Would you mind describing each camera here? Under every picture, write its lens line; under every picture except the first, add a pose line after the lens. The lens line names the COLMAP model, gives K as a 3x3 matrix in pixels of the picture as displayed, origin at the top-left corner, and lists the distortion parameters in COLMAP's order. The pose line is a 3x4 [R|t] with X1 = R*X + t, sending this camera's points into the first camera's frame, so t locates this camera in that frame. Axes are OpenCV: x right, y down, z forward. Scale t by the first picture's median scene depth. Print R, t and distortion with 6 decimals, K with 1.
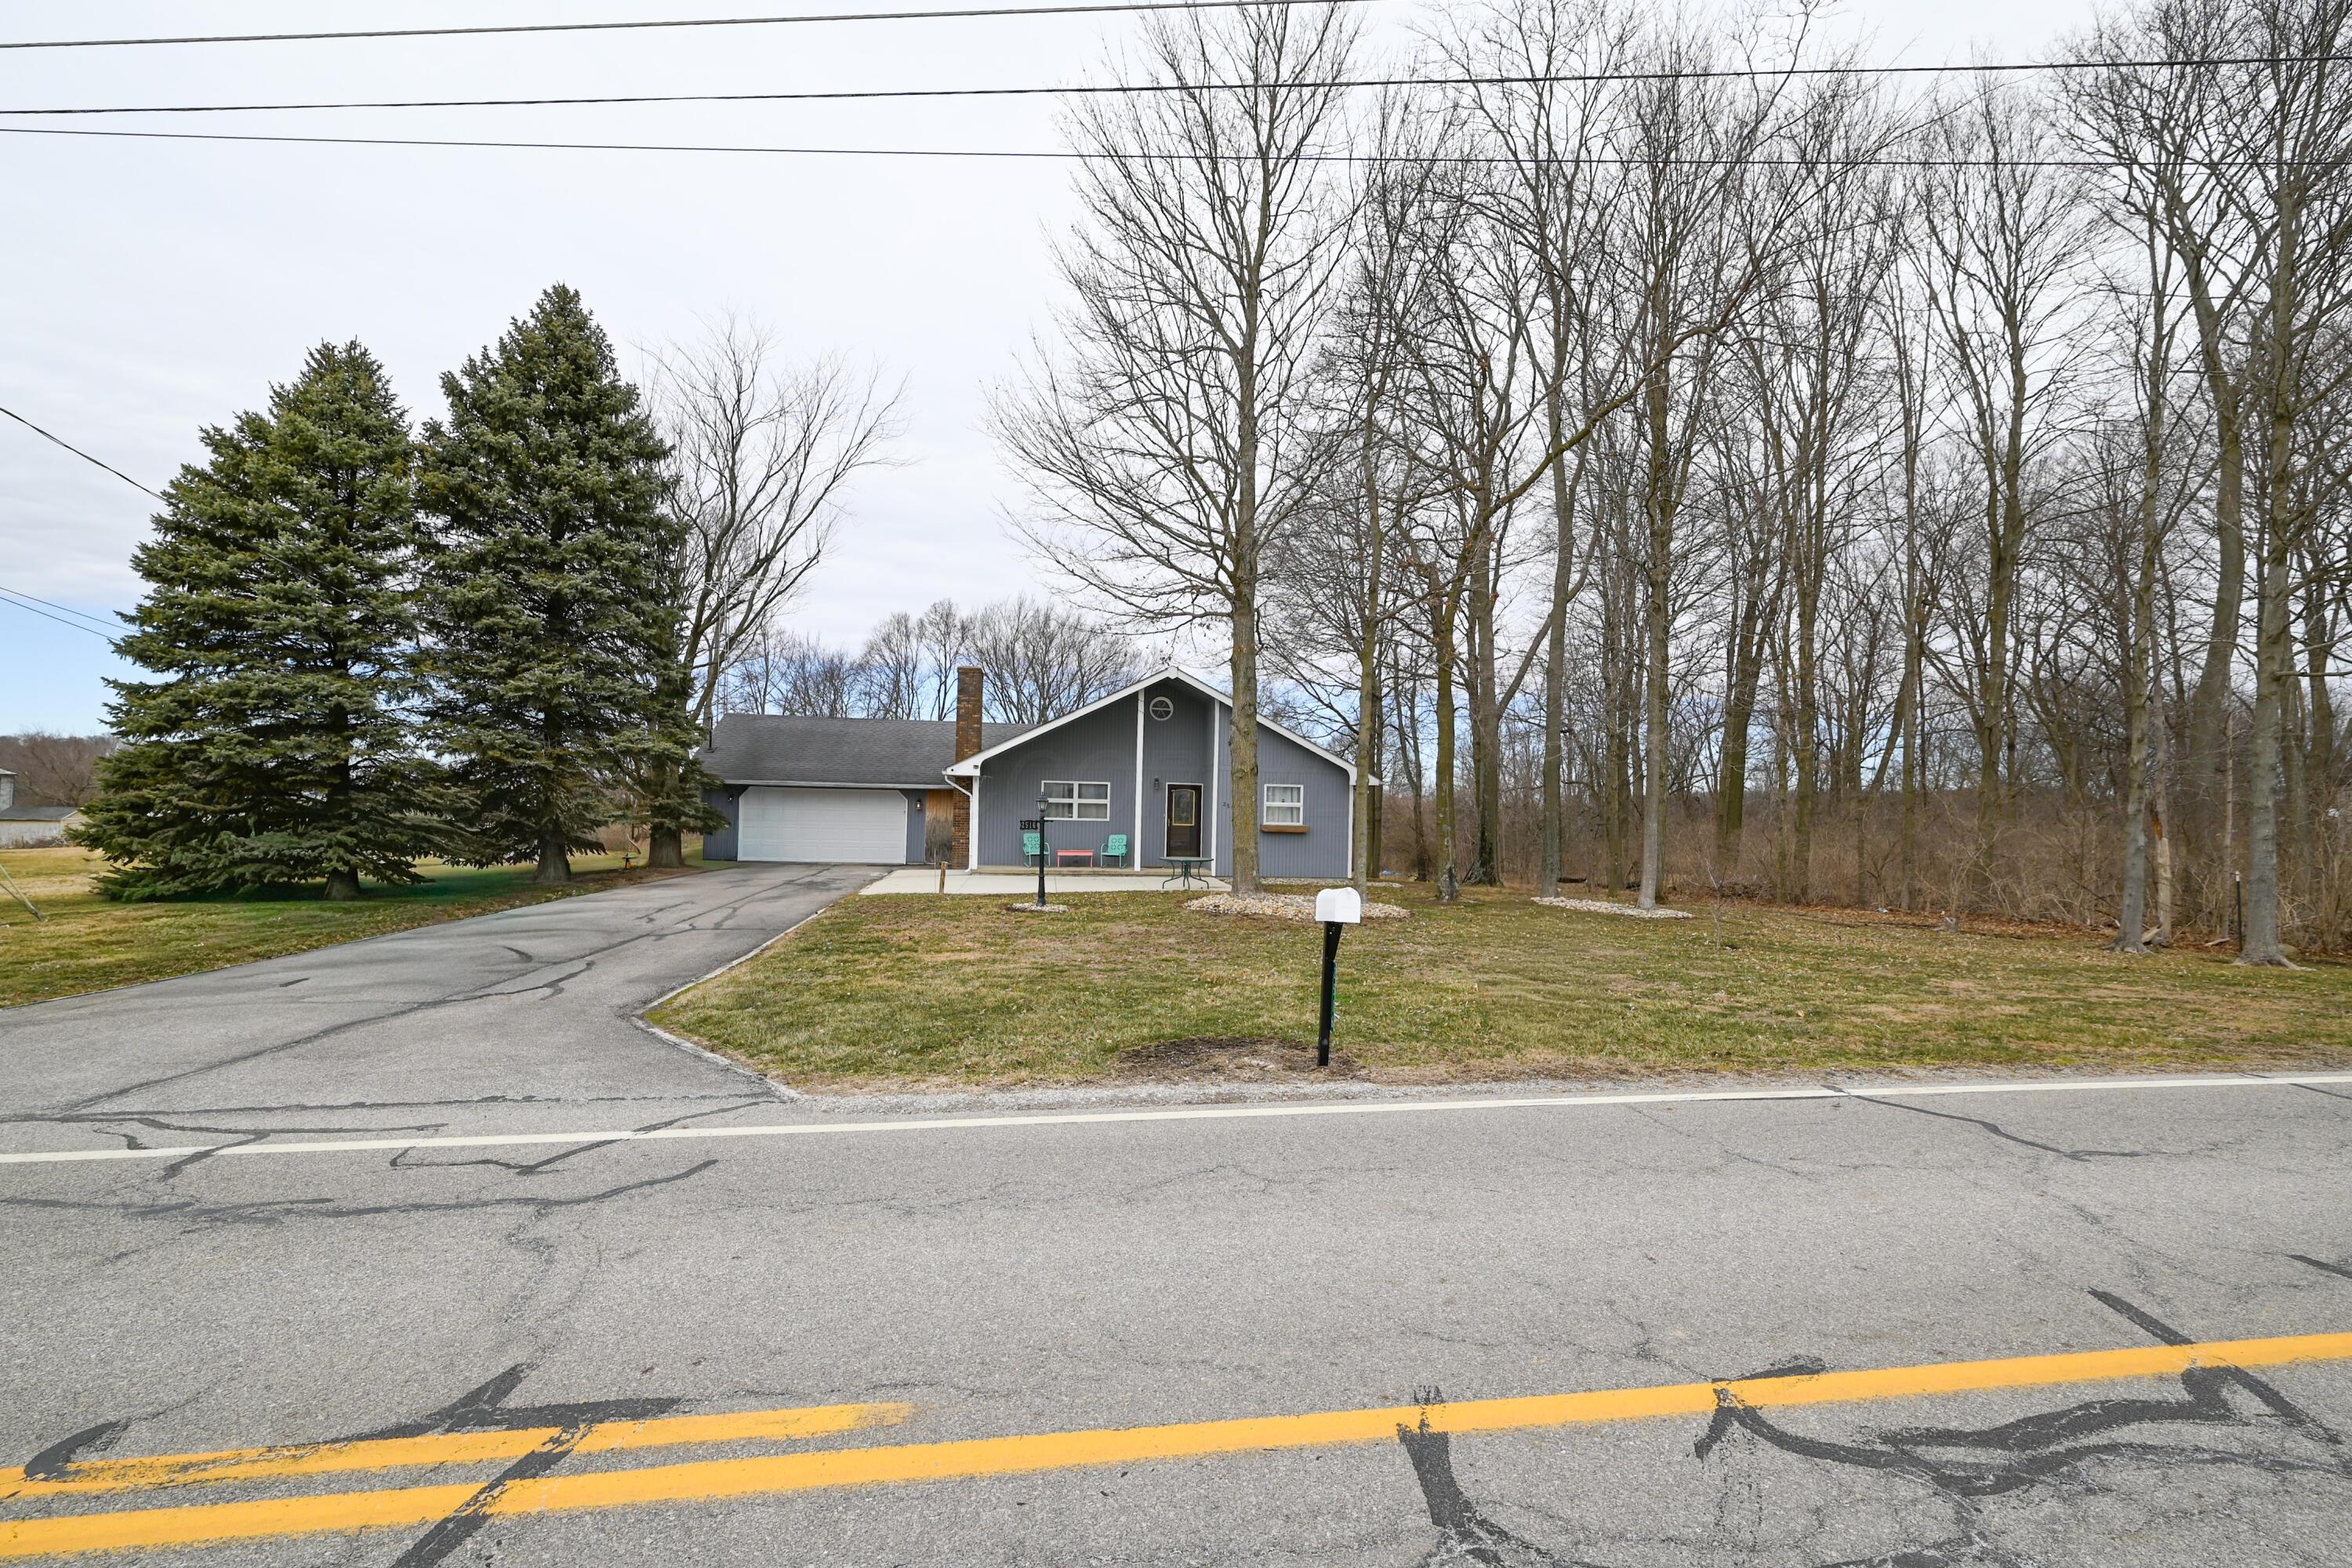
lens RADIAL K [[921.7, 0, 1176.2], [0, 921.7, 786.5], [0, 0, 1]] dist [-0.000235, 0.000502]
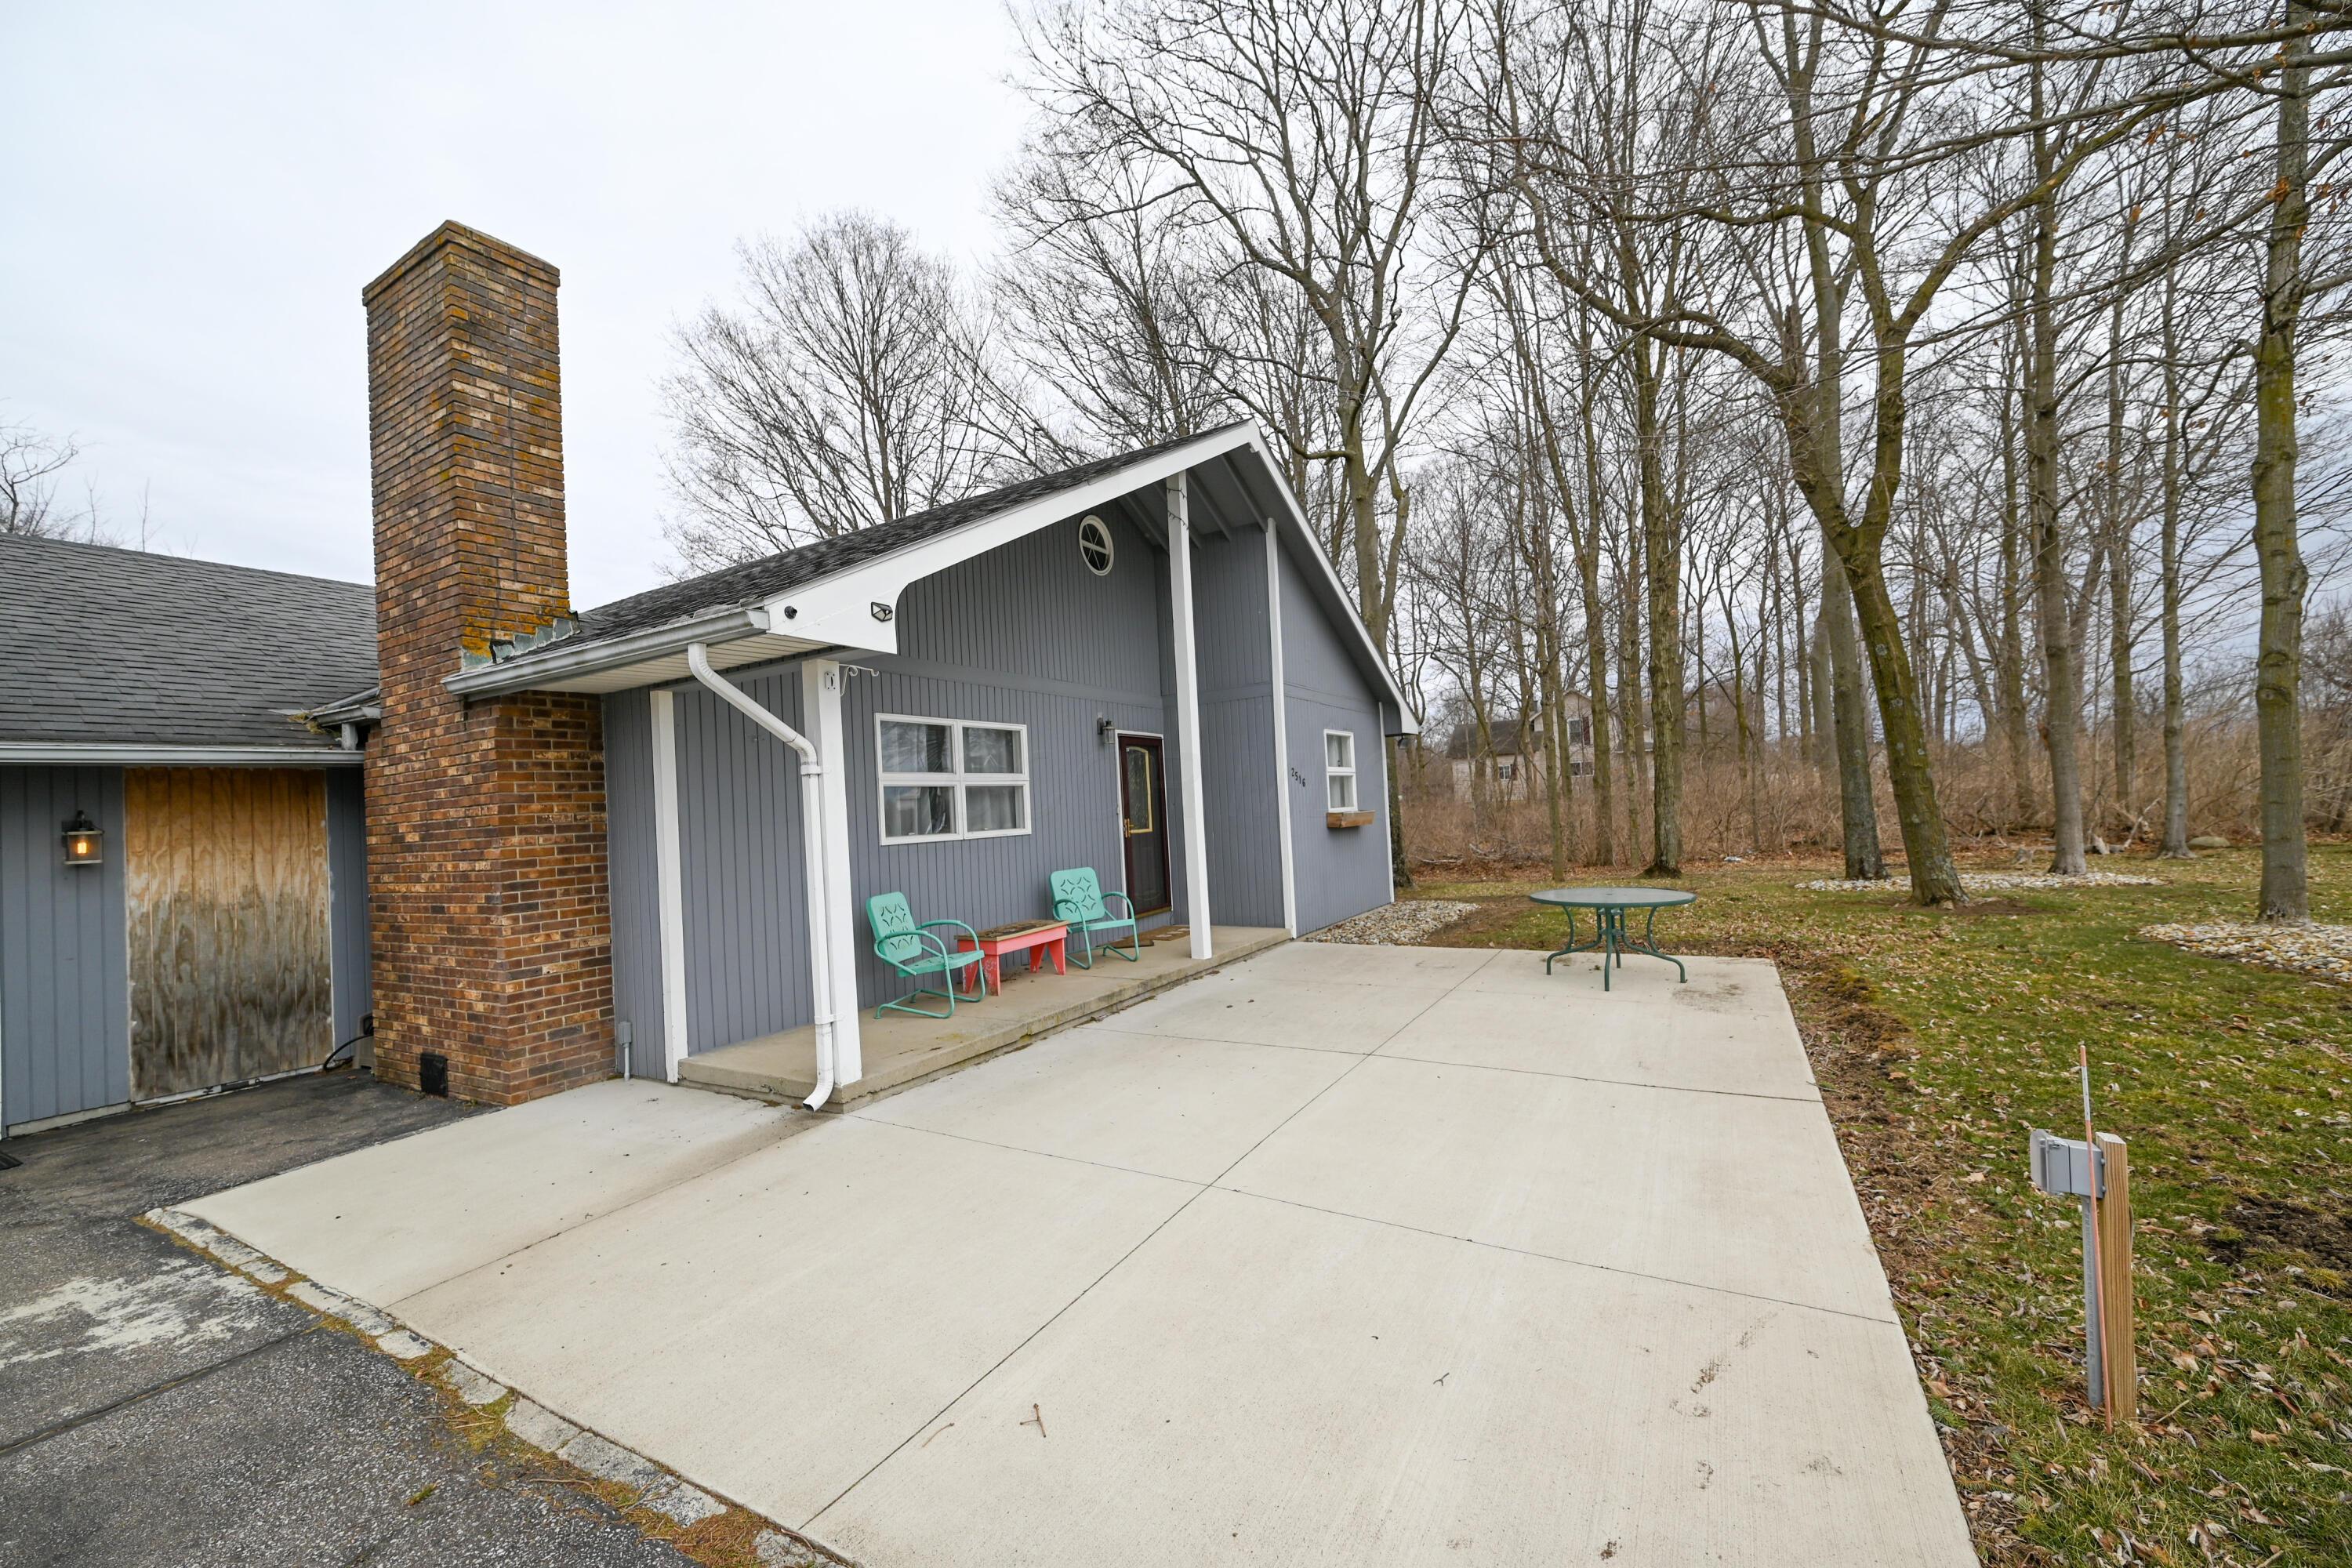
lens RADIAL K [[921.7, 0, 1170.4], [0, 921.7, 786.2], [0, 0, 1]] dist [-0.000235, 0.000502]
pose [[0.631353, -0.033521, 0.774771, -0.322784], [0.047741, 0.998850, 0.004312, 0.020607], [-0.774025, 0.034266, 0.632228, 0.759303]]
